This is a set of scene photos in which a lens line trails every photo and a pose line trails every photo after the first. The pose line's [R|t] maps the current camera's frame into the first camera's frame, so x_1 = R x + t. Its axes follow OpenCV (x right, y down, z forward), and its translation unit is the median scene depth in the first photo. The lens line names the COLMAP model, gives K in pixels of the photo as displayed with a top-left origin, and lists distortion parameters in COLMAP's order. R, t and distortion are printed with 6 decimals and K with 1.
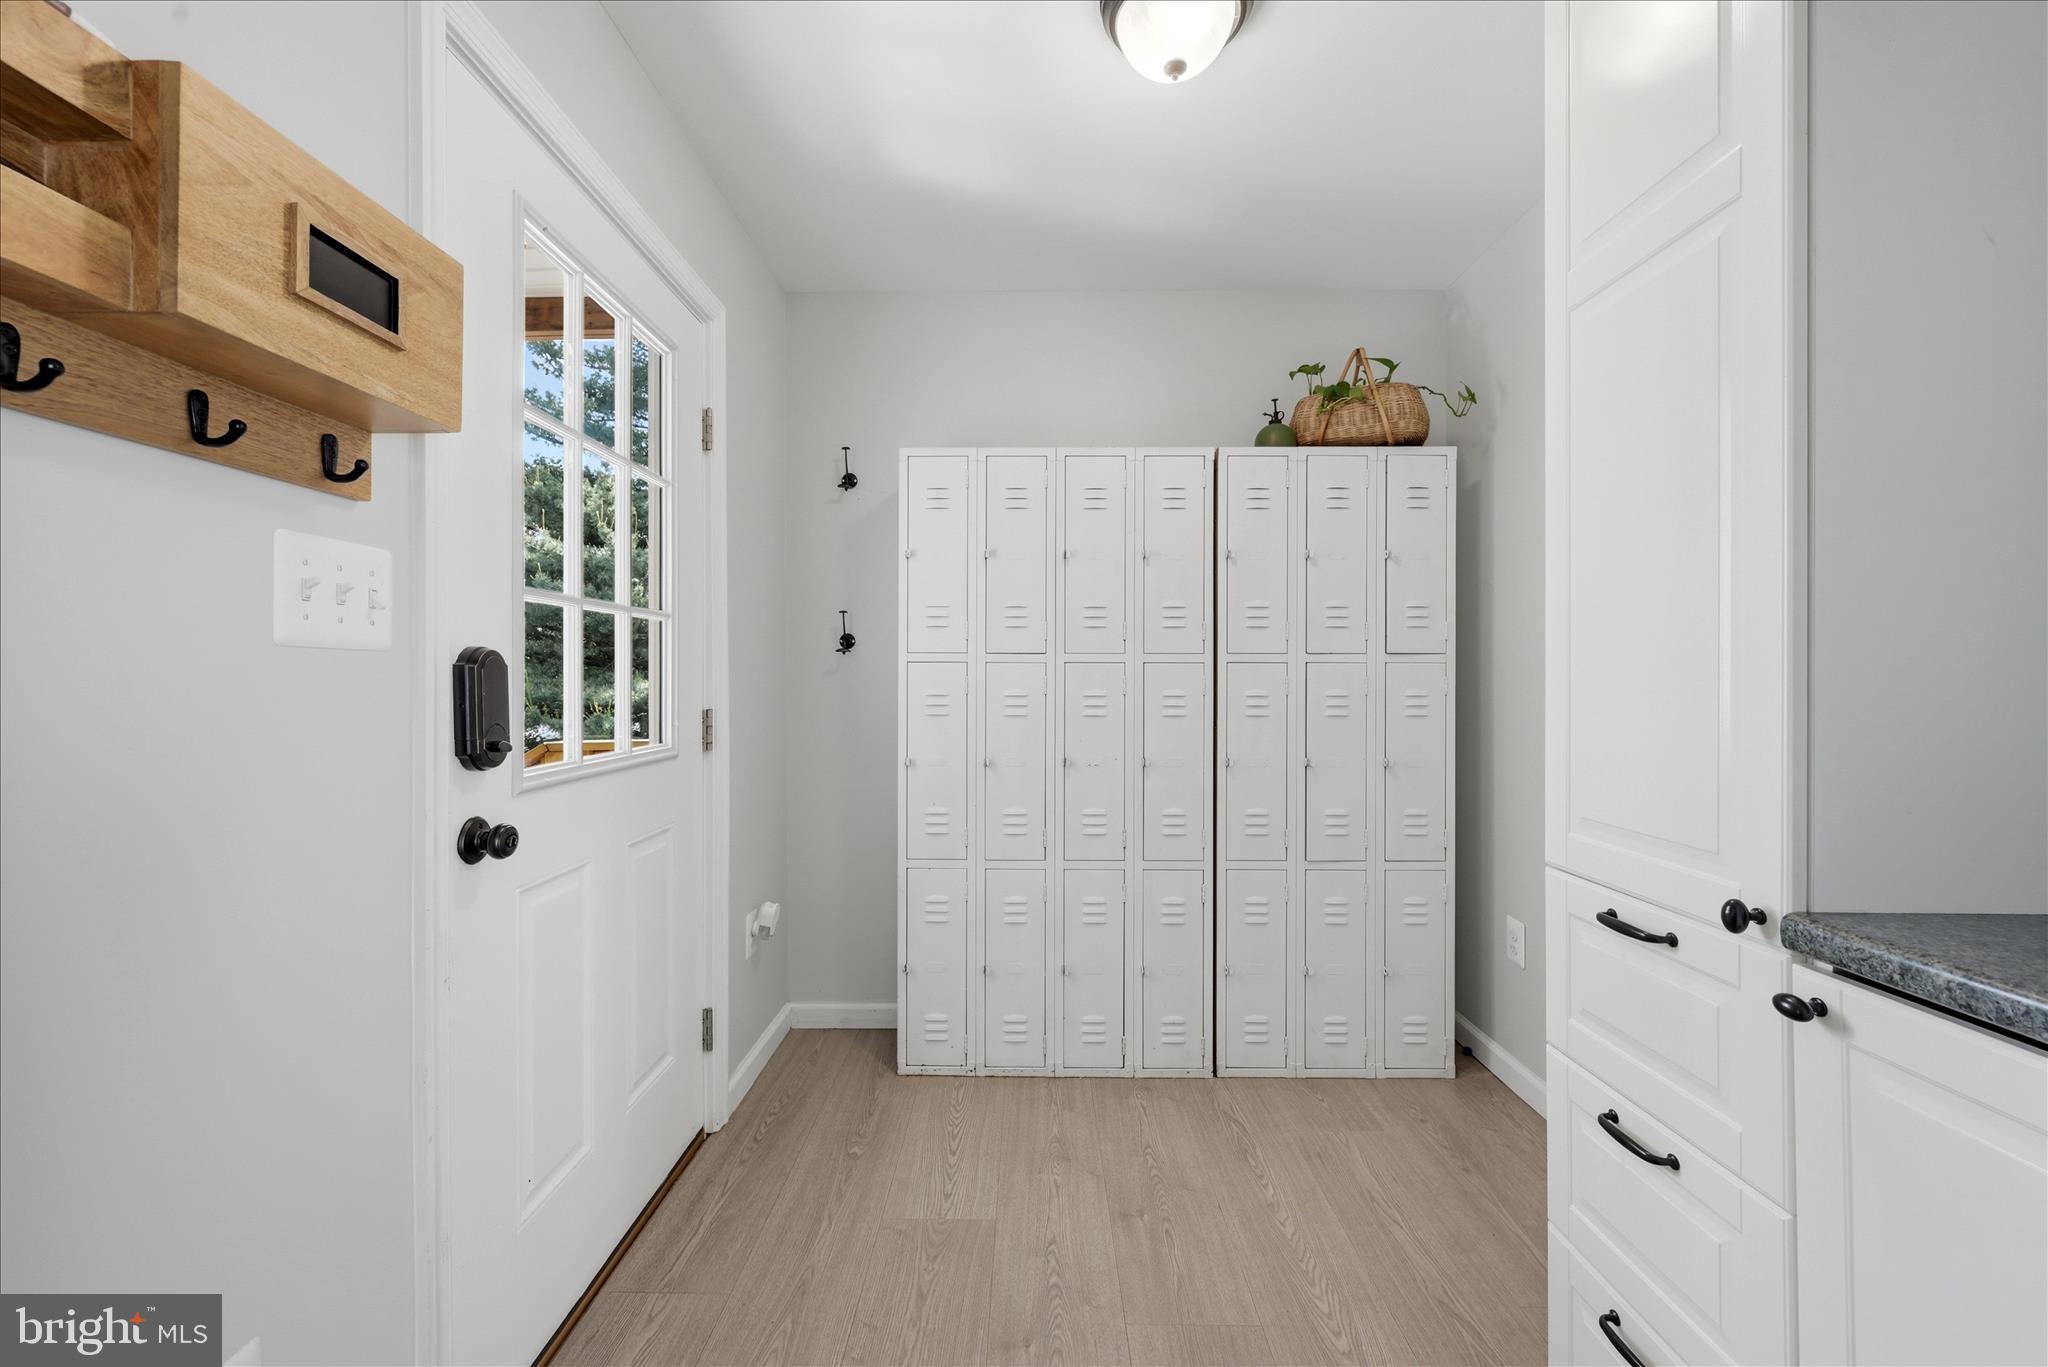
lens RADIAL K [[808.0, 0, 1032.3], [0, 808.0, 677.3], [0, 0, 1]] dist [-0.000186, 0.000006]
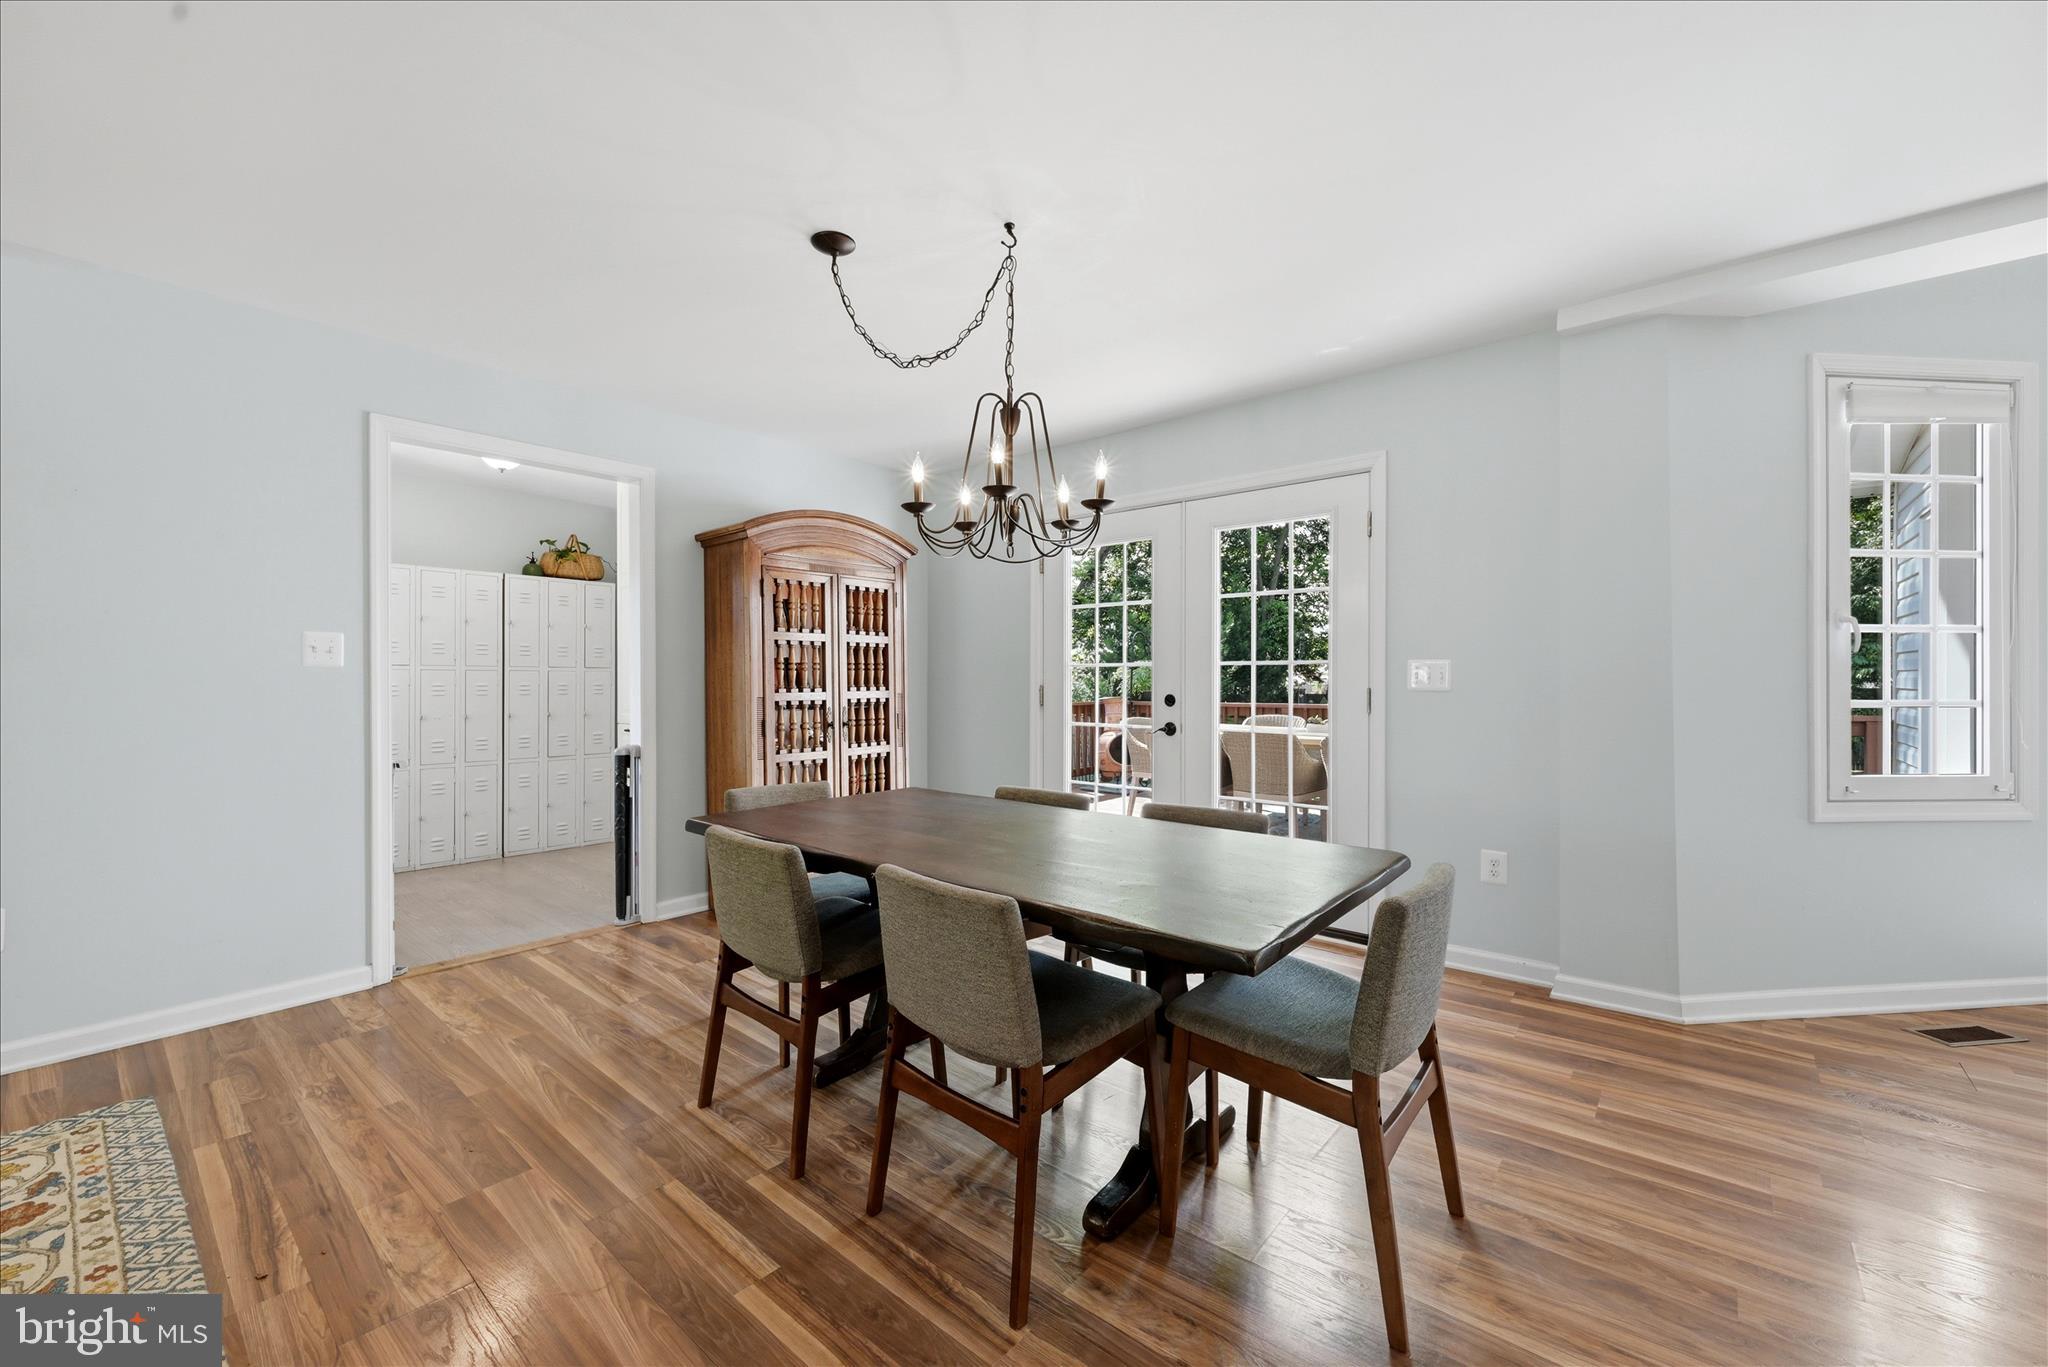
lens RADIAL K [[808.0, 0, 1032.3], [0, 808.0, 677.3], [0, 0, 1]] dist [-0.000186, 0.000006]
pose [[0.636698, 0.004435, 0.771101, -0.560348], [0.005770, 0.999928, -0.010515, 0.031934], [-0.771092, 0.011144, 0.636626, -1.536080]]
